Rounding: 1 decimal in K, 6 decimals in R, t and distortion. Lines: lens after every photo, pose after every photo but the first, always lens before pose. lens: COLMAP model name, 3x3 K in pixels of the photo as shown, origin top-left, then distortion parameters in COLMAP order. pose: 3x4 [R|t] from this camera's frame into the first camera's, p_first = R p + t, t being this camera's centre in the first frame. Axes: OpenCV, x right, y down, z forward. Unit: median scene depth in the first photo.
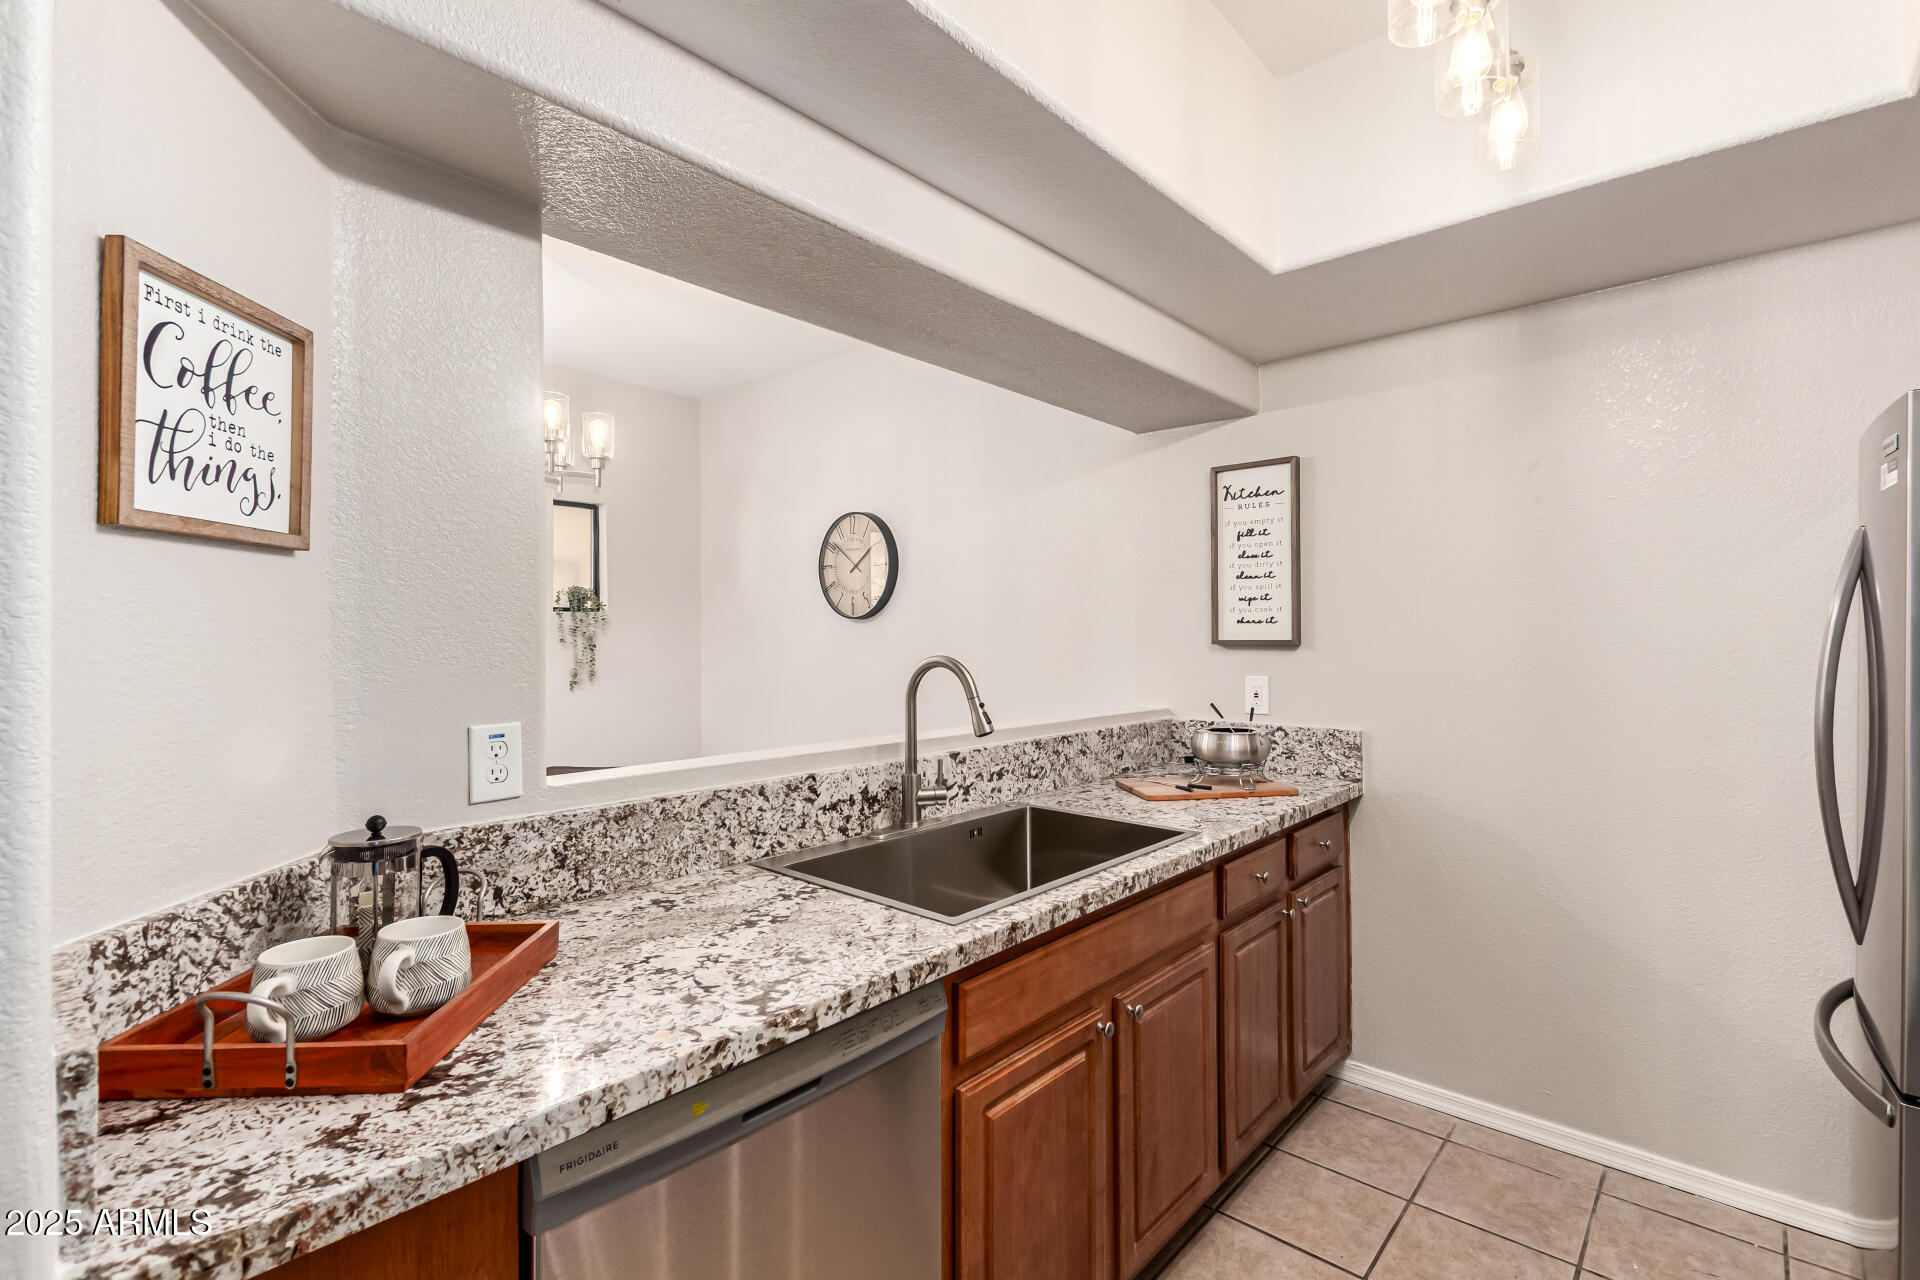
lens RADIAL K [[880.8, 0, 974.2], [0, 880.8, 620.6], [0, 0, 1]] dist [0.009149, -0.004879]
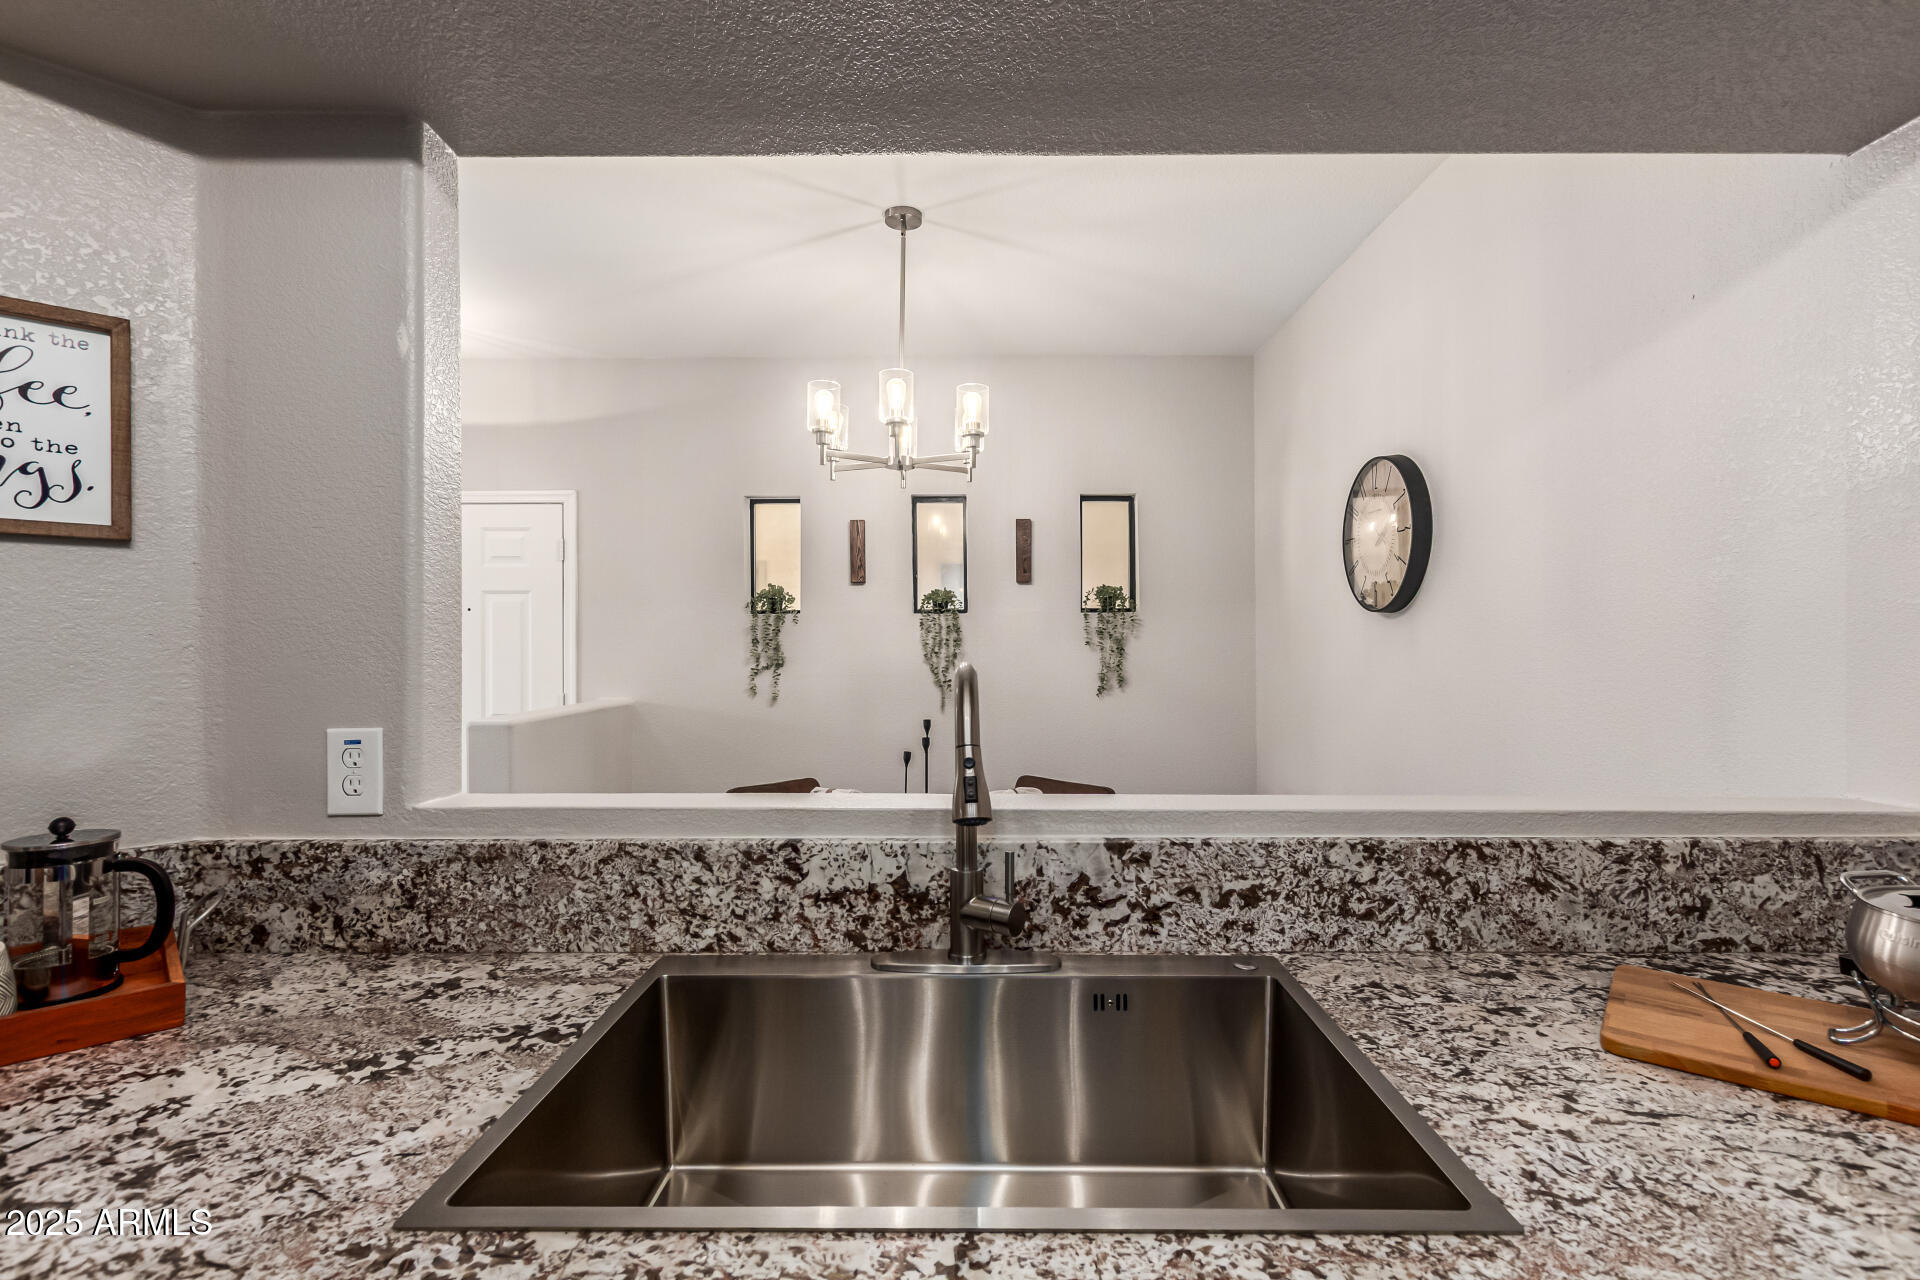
lens RADIAL K [[880.8, 0, 966.3], [0, 880.8, 636.3], [0, 0, 1]] dist [0.009149, -0.004879]
pose [[0.649180, -0.004655, -0.760620, 0.447902], [0.012099, 0.999918, 0.004207, 0.026193], [0.760538, -0.011934, 0.649183, 0.776077]]
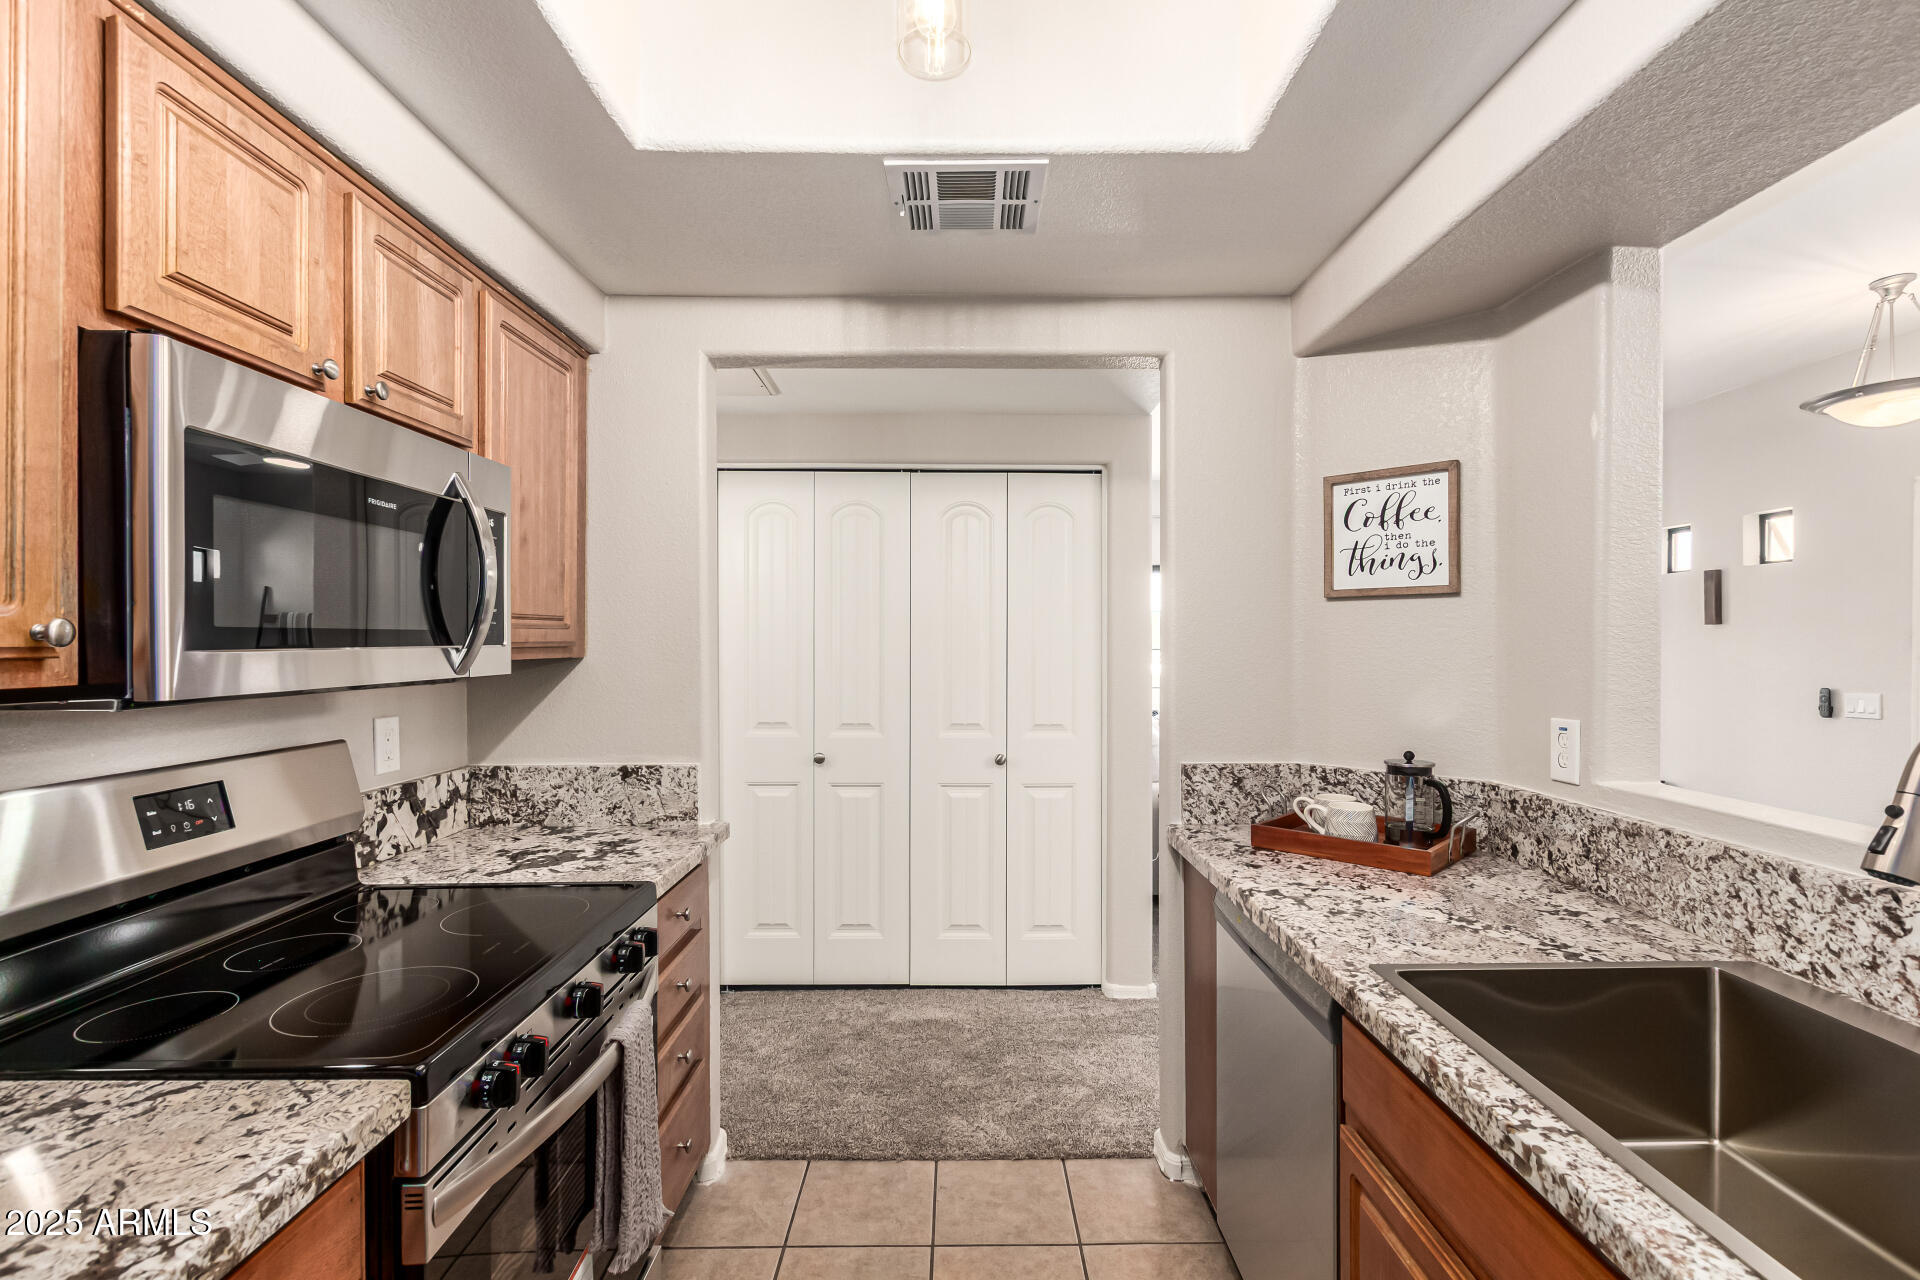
lens RADIAL K [[880.8, 0, 975.7], [0, 880.8, 649.8], [0, 0, 1]] dist [0.009149, -0.004879]
pose [[-0.740921, 0.009088, -0.671531, 0.741735], [0.012510, 0.999922, -0.000270, 0.011826], [0.671476, -0.008601, -0.740977, 1.173919]]
